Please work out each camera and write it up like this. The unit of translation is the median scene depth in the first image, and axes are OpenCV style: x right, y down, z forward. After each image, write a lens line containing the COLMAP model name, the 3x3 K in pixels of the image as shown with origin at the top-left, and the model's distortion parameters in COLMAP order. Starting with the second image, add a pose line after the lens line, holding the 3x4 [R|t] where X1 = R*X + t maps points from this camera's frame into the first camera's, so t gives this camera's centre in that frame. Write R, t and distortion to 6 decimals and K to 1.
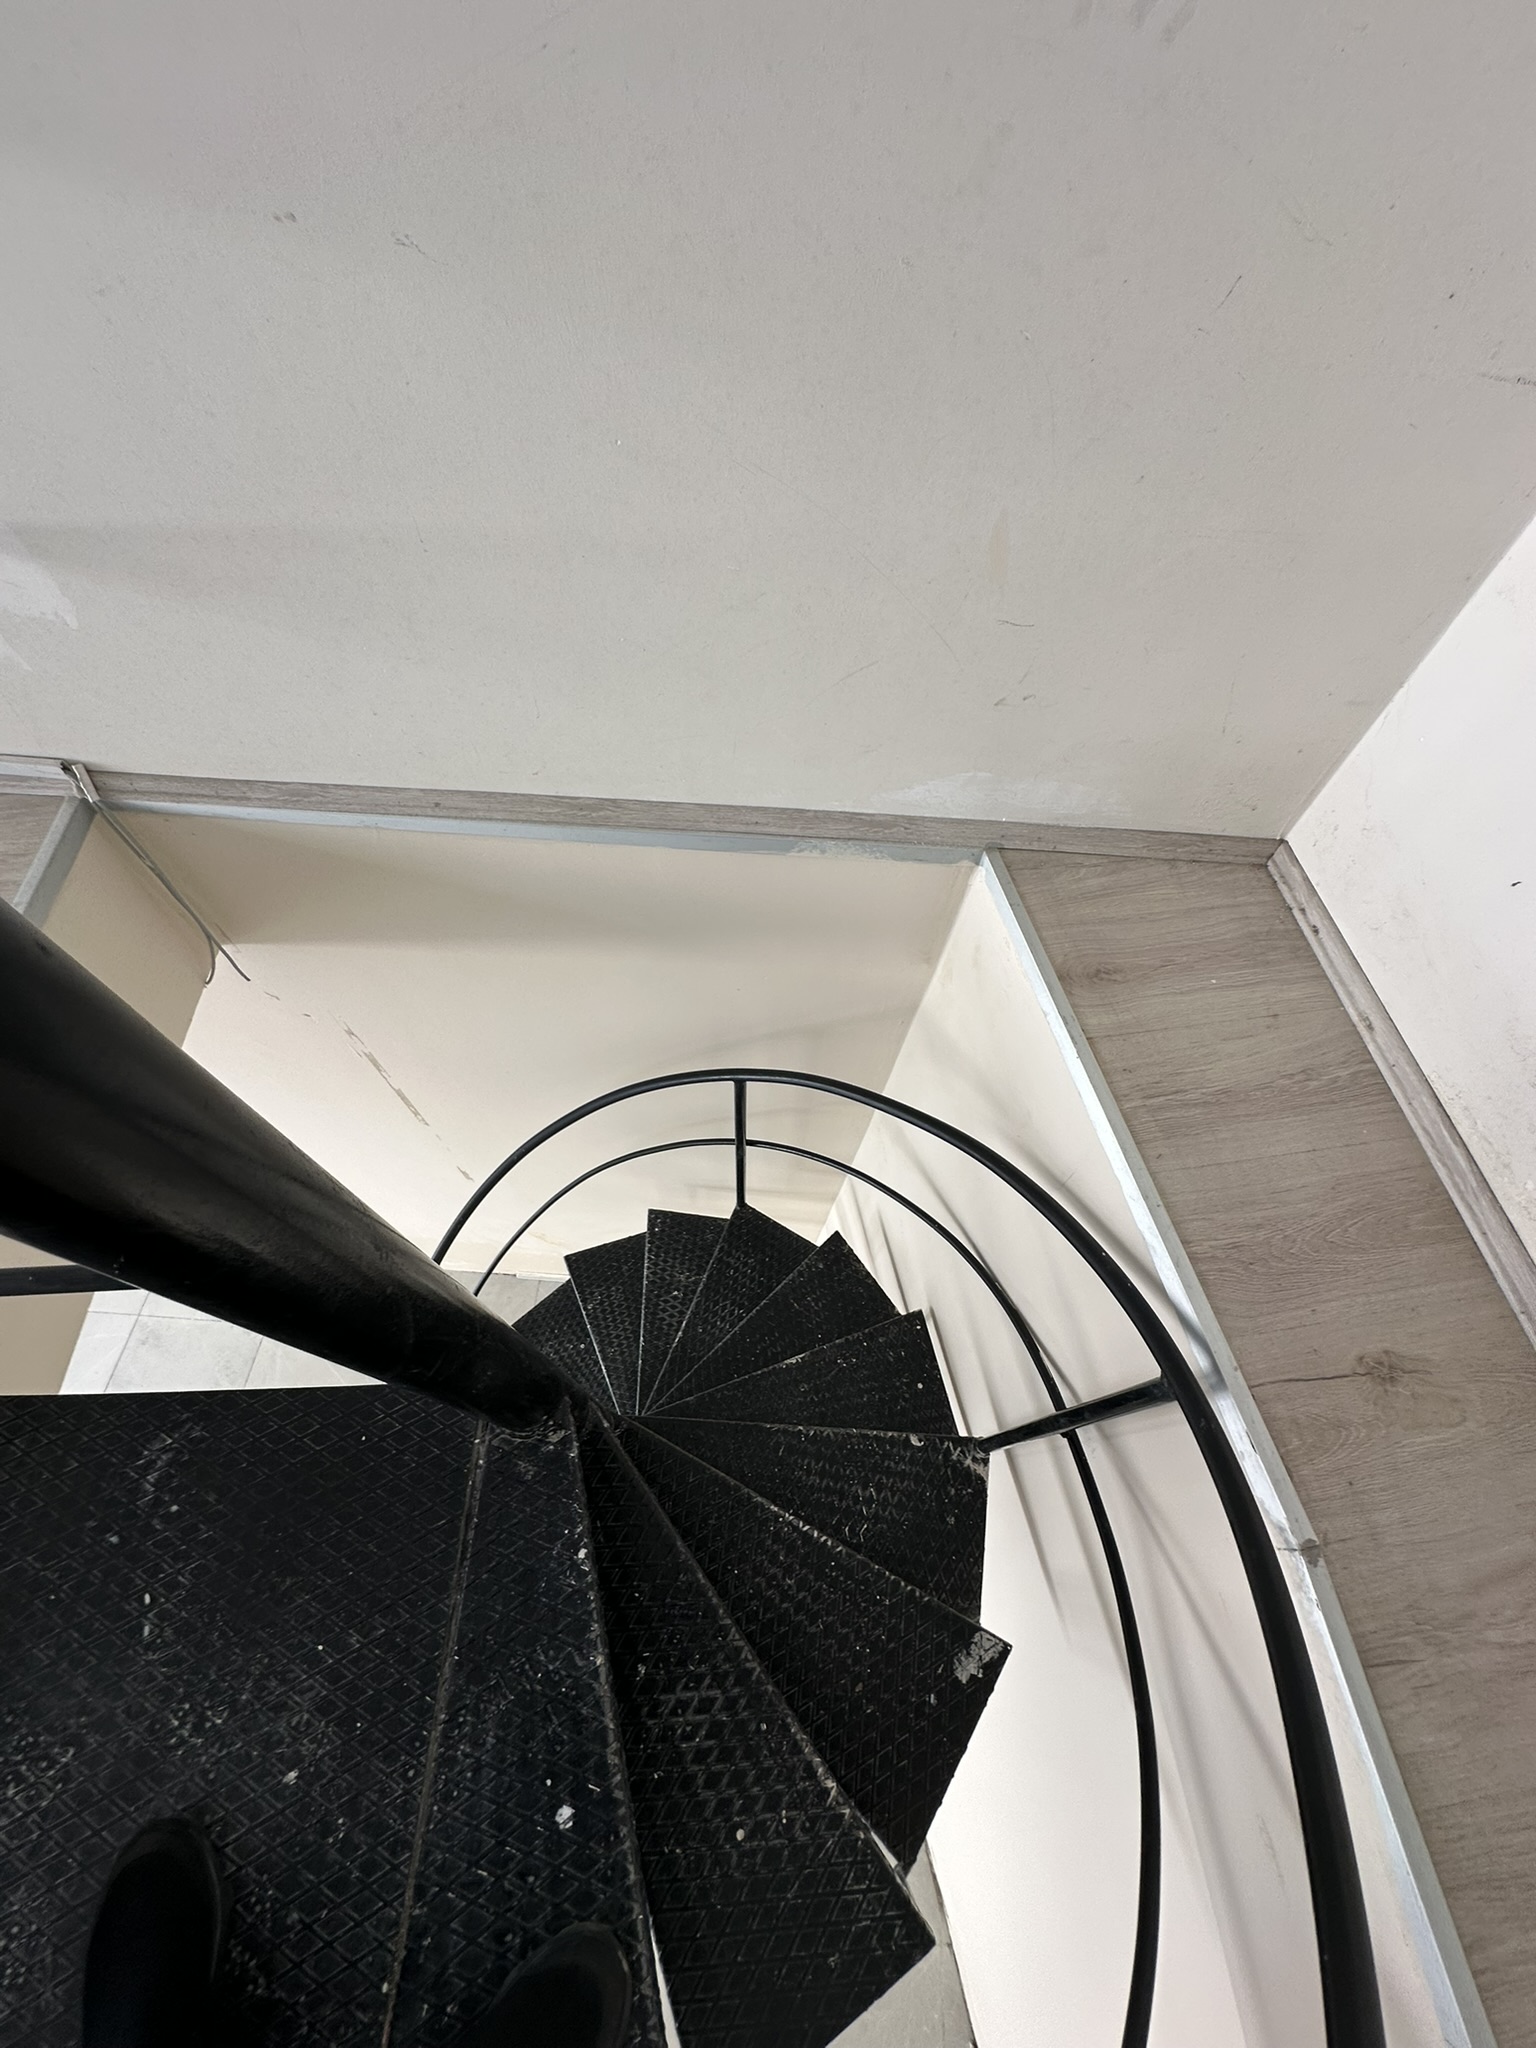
lens RADIAL K [[815.7, 0, 764.4], [0, 815.7, 1030.3], [0, 0, 1]] dist [-0.003788, 0.001072]
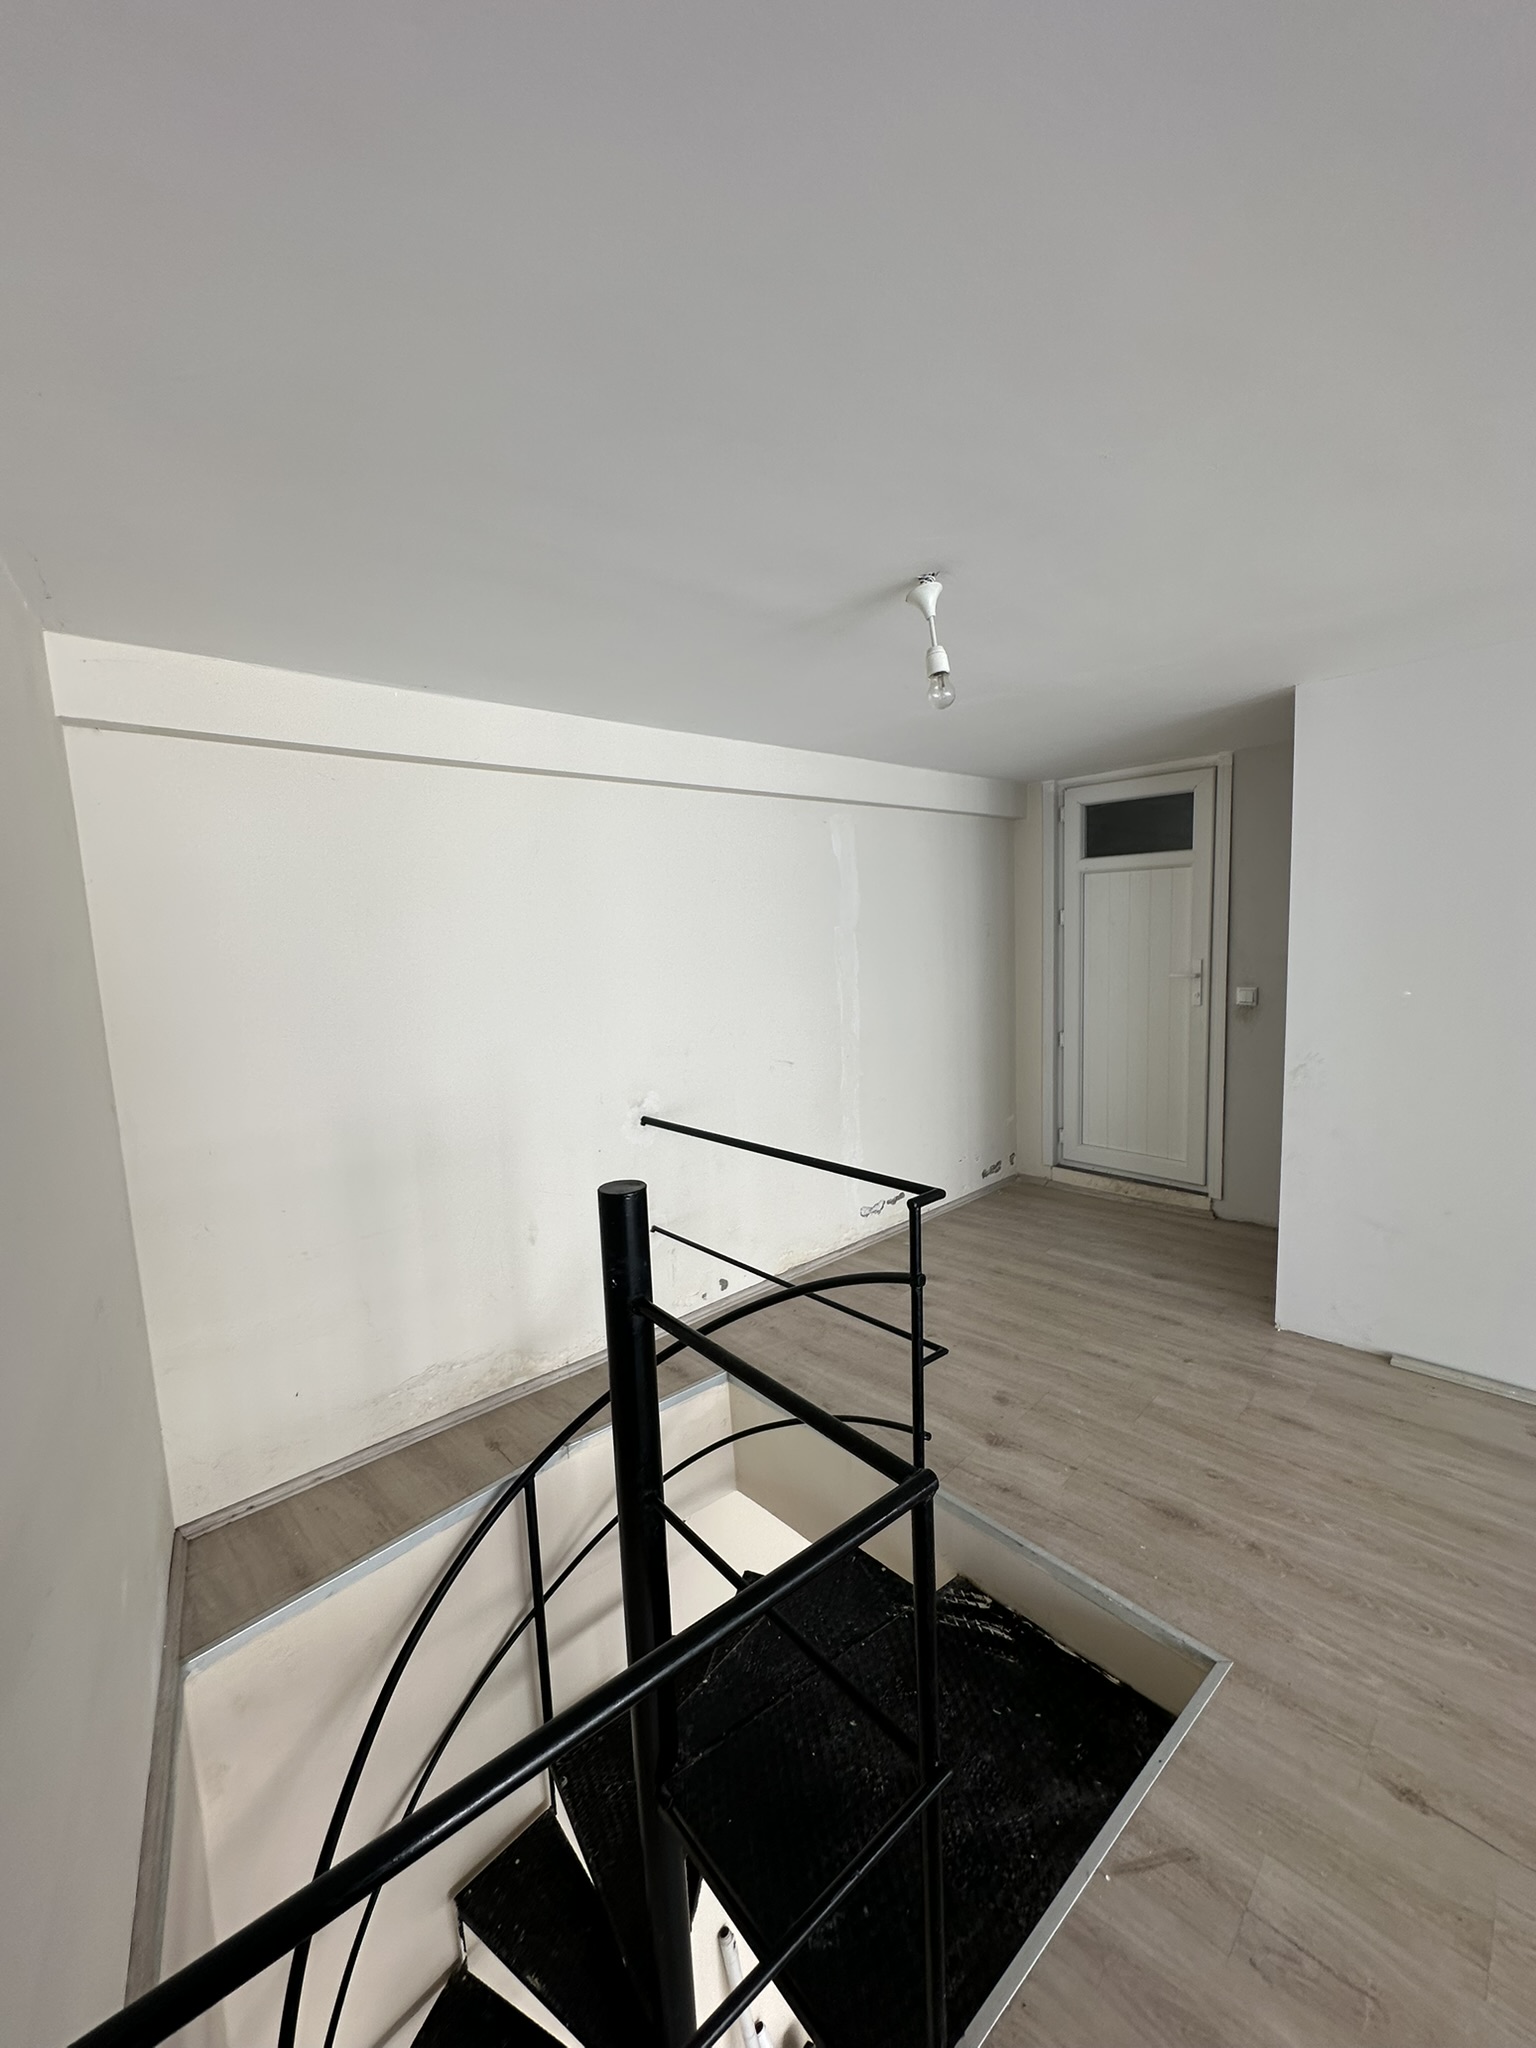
lens RADIAL K [[815.7, 0, 763.5], [0, 815.7, 1023.4], [0, 0, 1]] dist [-0.003788, 0.001072]
pose [[-0.587022, -0.086319, 0.804956, -1.633266], [0.707060, 0.429606, 0.561699, -0.961021], [-0.394299, 0.898881, -0.191155, -0.083627]]
